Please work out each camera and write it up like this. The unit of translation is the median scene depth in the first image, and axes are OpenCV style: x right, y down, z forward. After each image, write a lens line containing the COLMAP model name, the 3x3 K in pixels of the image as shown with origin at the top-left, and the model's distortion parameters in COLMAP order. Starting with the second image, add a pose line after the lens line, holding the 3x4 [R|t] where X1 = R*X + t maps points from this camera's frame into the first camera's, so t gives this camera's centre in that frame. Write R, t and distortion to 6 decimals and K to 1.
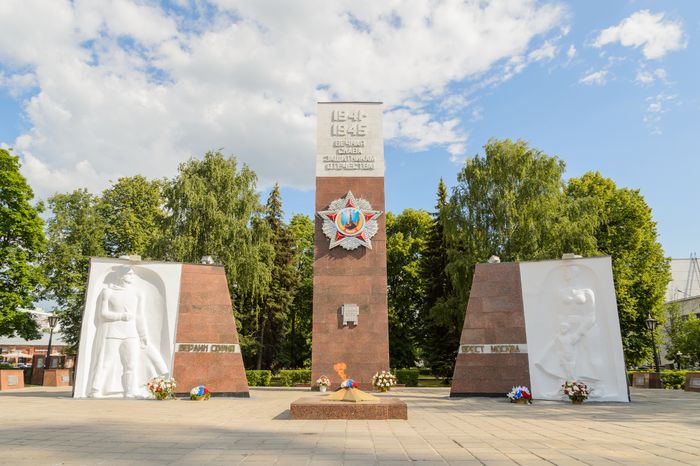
lens RADIAL K [[471.8, 0, 345.6], [0, 471.8, 240.8], [0, 0, 1]] dist [-0.009152, -0.005030]
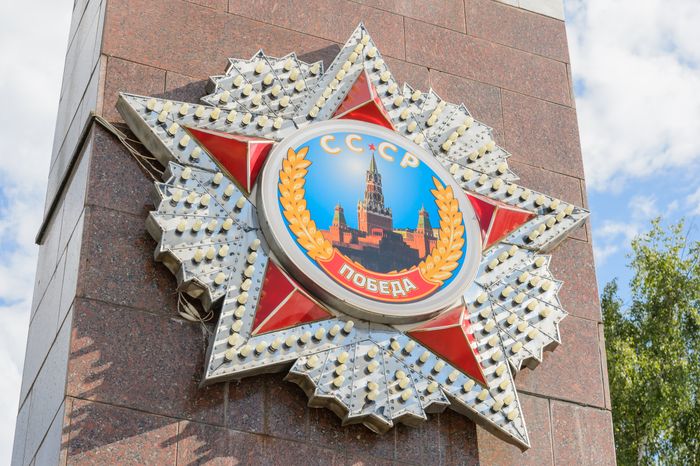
lens RADIAL K [[1679.1, 0, 350.0], [0, 1679.1, 233.0], [0, 0, 1]] dist [-0.058428, -0.399469]
pose [[0.920598, 0.222183, 0.321146, -0.141137], [-0.105426, 0.933238, -0.343441, 0.120536], [-0.376012, 0.282314, 0.882561, 0.607149]]
